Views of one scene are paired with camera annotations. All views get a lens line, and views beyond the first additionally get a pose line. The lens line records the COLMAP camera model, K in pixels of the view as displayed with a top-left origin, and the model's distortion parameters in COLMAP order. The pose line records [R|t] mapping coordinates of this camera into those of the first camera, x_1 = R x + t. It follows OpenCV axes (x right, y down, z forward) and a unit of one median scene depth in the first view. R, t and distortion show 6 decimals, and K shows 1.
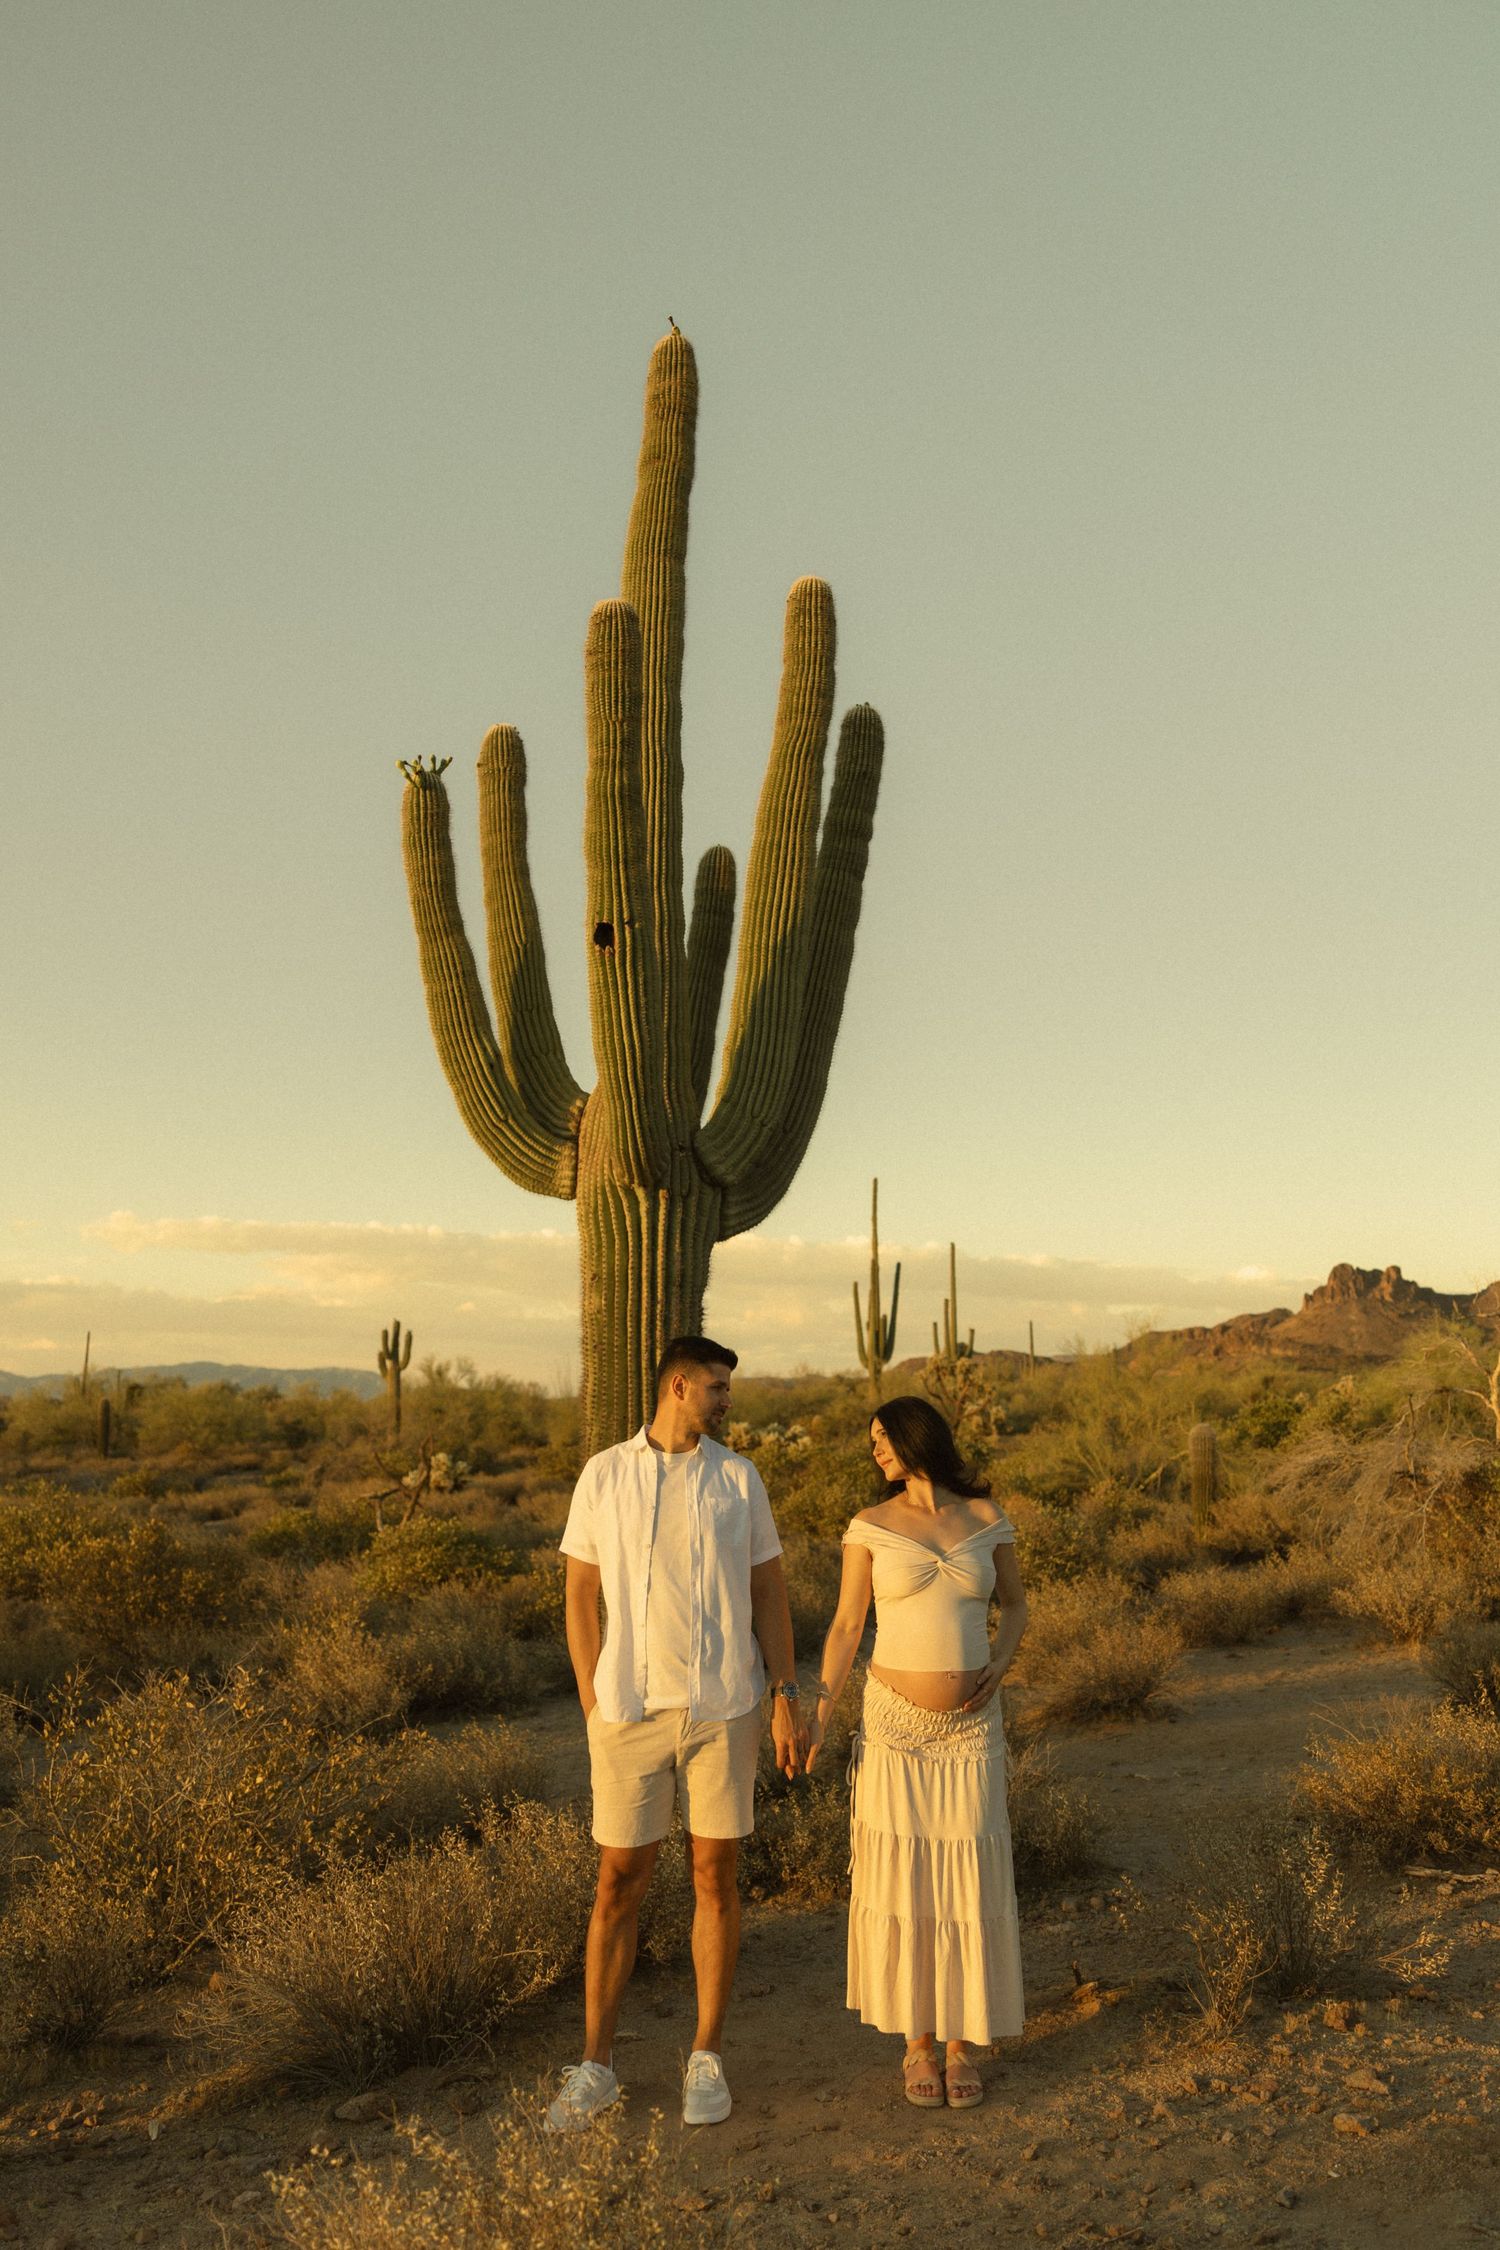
lens RADIAL K [[1847.6, 0, 749.9], [0, 1847.6, 1131.4], [0, 0, 1]] dist [0.013148, -0.016711]
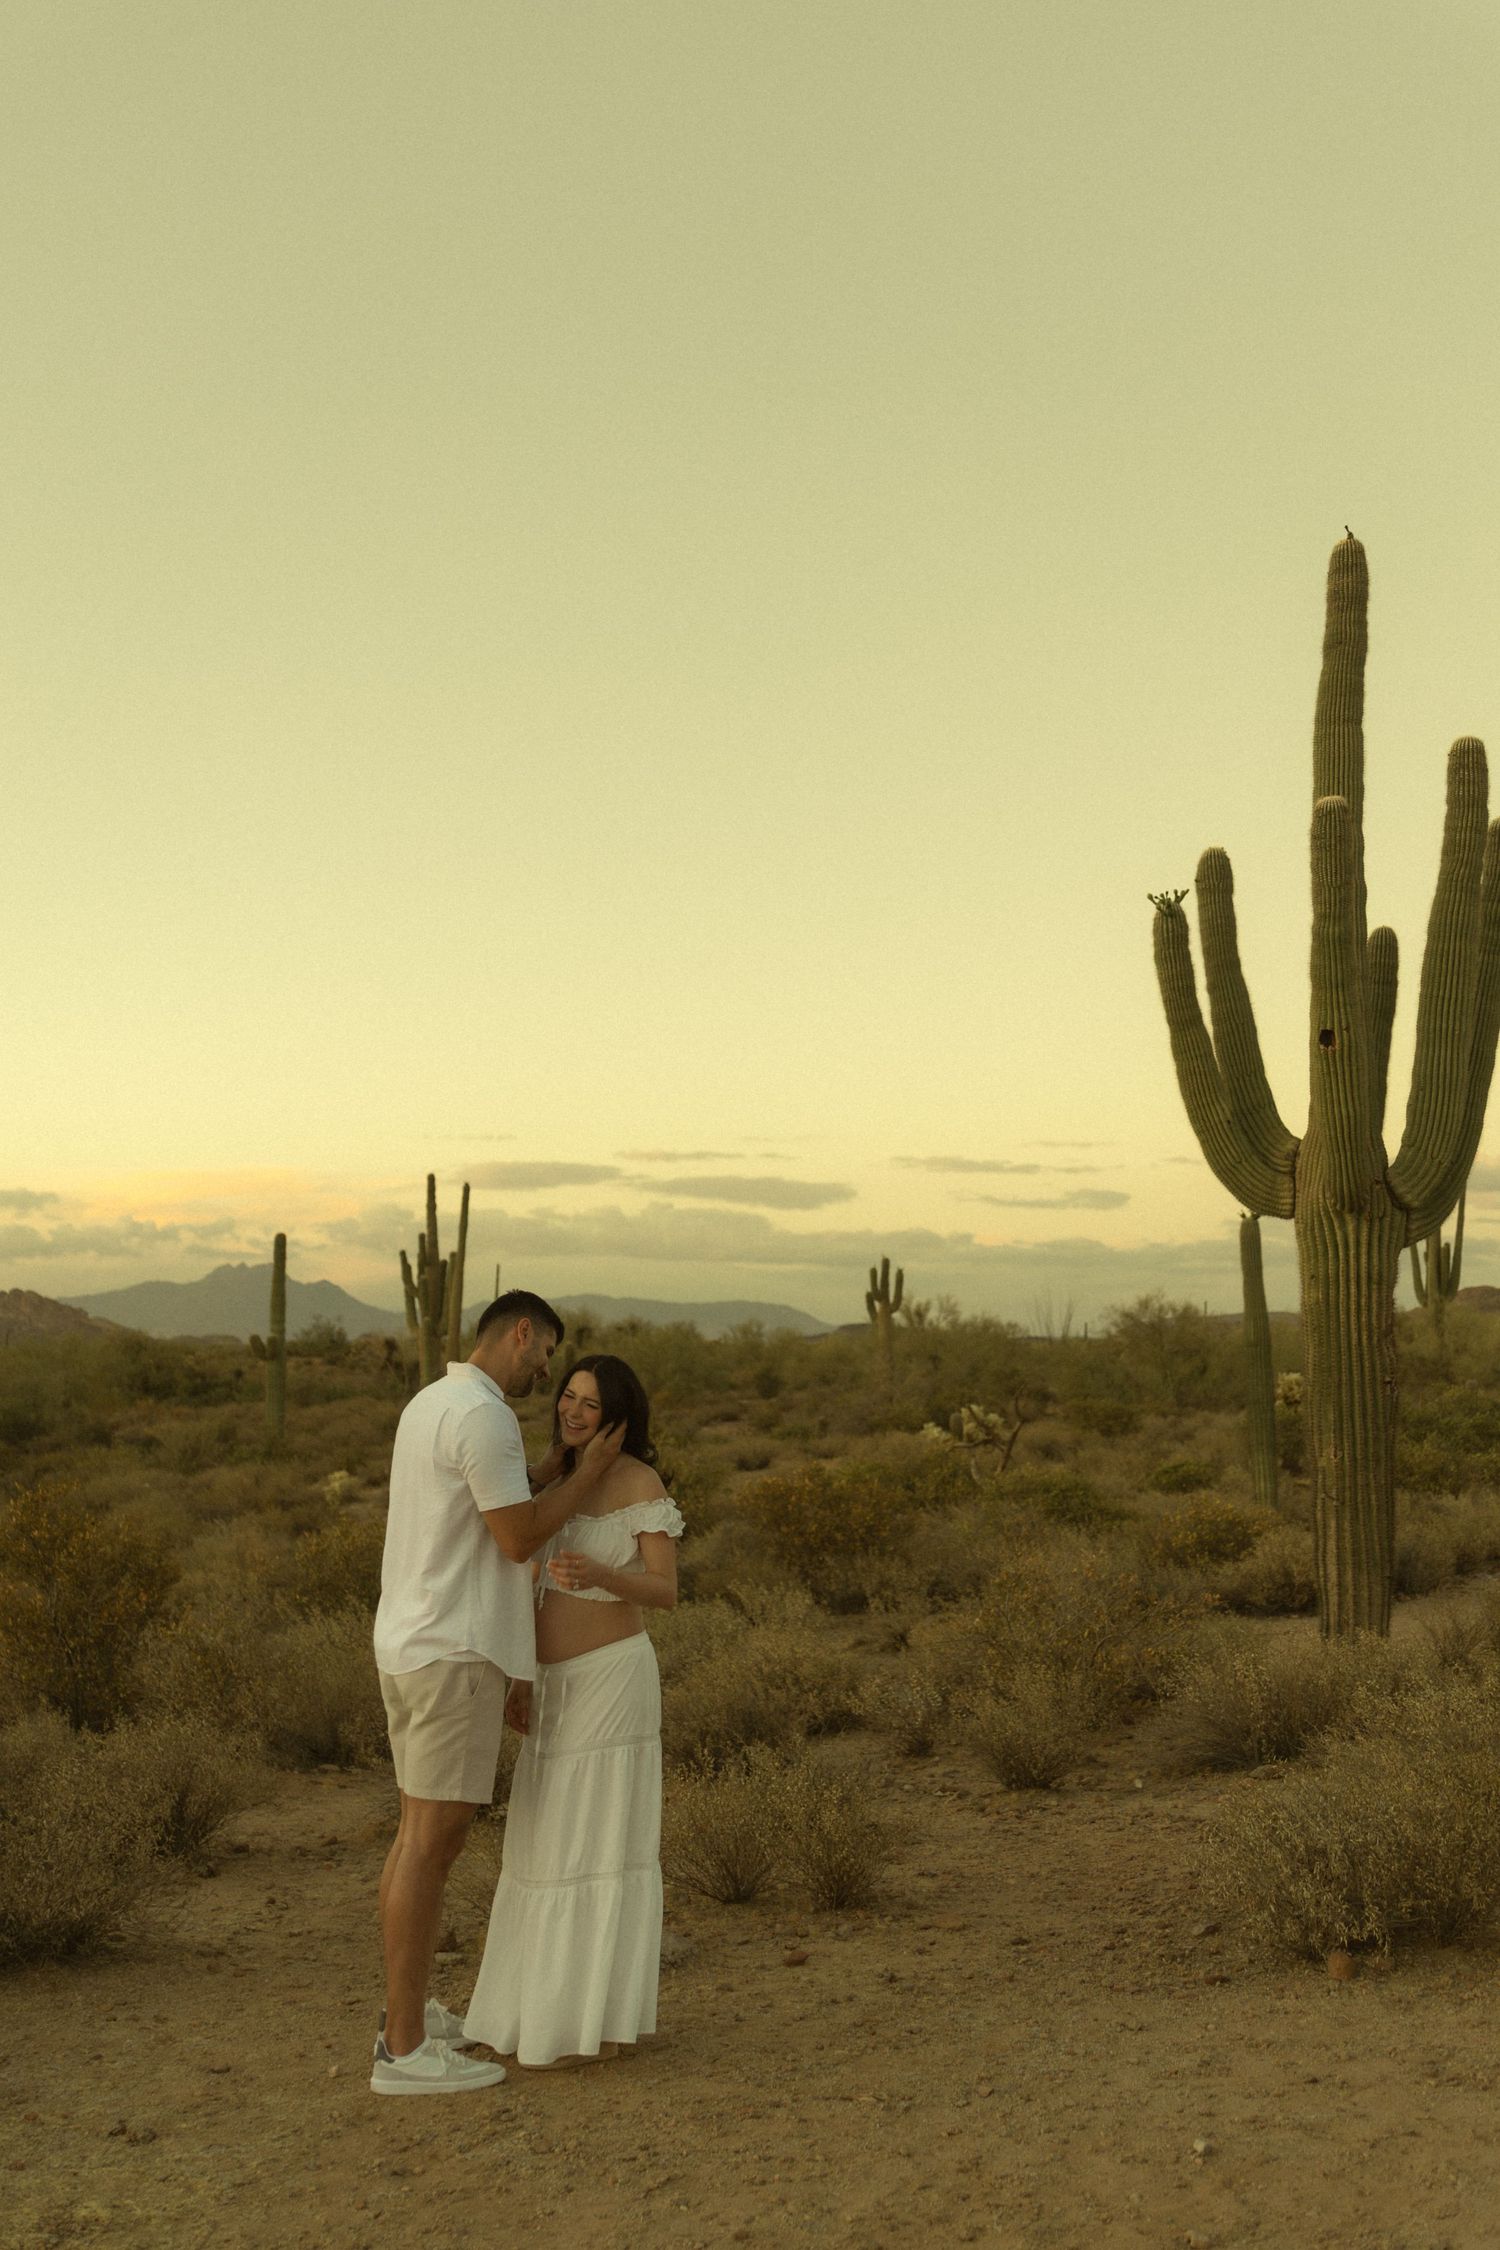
lens RADIAL K [[2260.4, 0, 741.0], [0, 2260.4, 1118.3], [0, 0, 1]] dist [0.001760, 0.010810]
pose [[0.974951, -0.019266, -0.221582, -0.116581], [0.029479, 0.998645, 0.042878, -0.114983], [0.220455, -0.048336, 0.974199, -0.667791]]
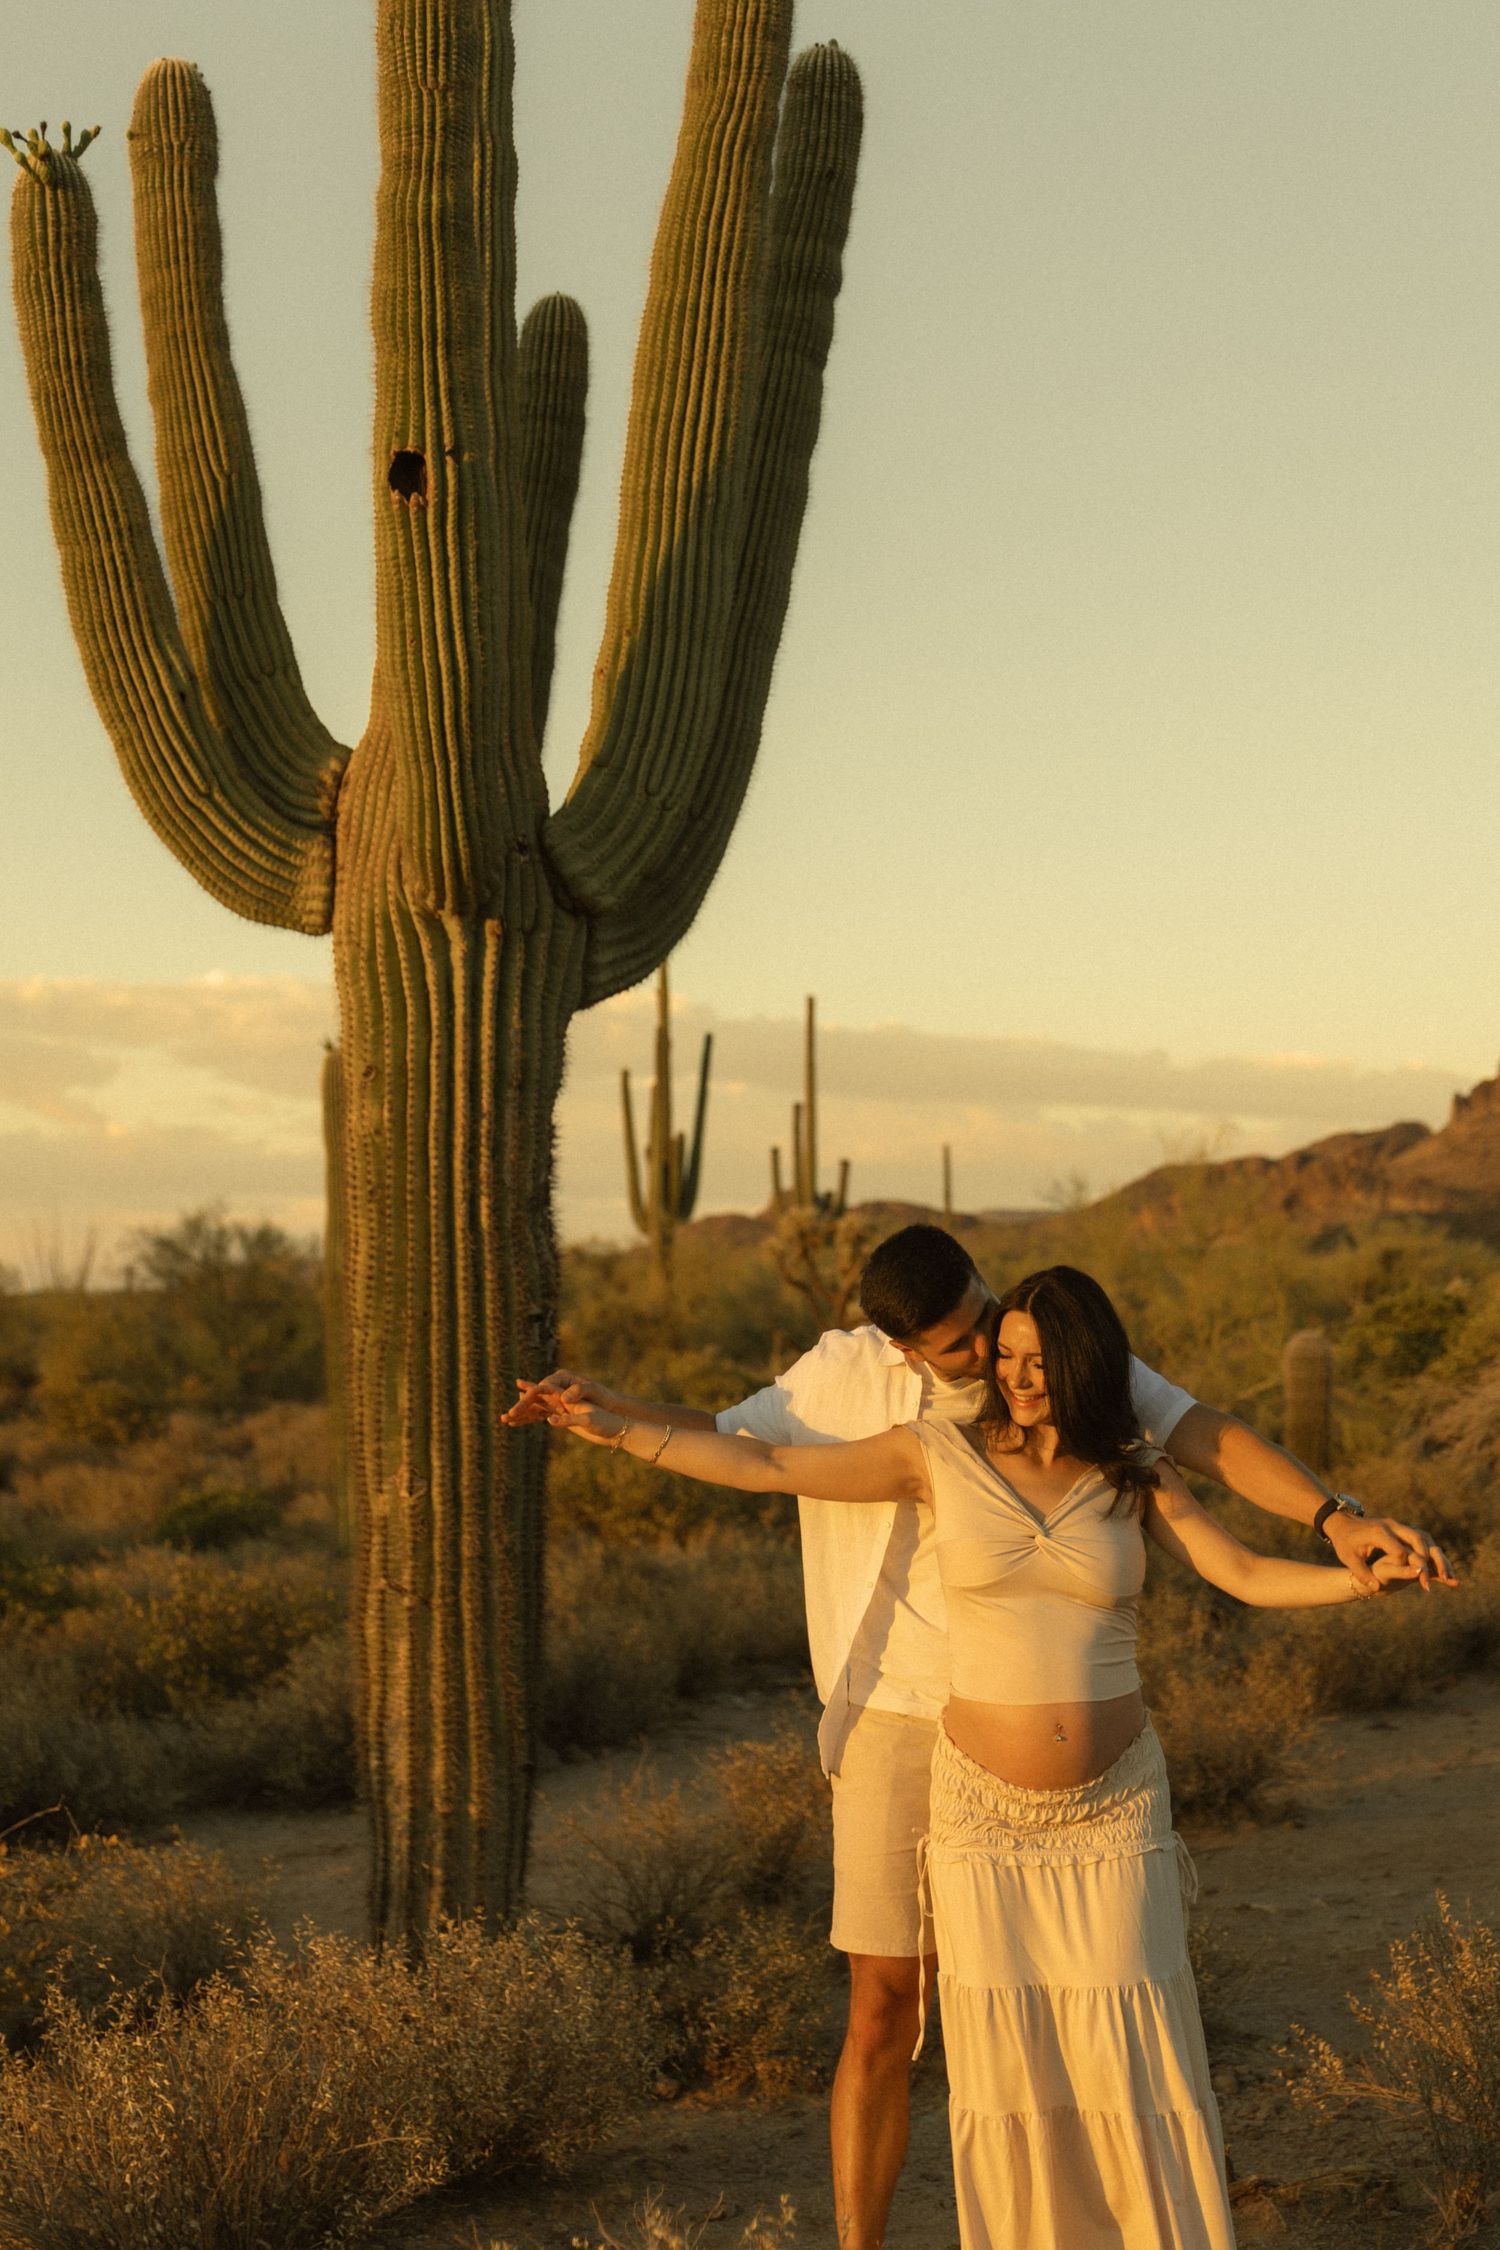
lens RADIAL K [[3608.6, 0, 750.1], [0, 3608.6, 1184.8], [0, 0, 1]] dist [-0.093784, 0.708674]
pose [[0.995311, 0.001890, 0.096705, -0.070561], [-0.012850, 0.993530, 0.112839, -0.013059], [-0.095866, -0.113553, 0.988896, -0.113723]]
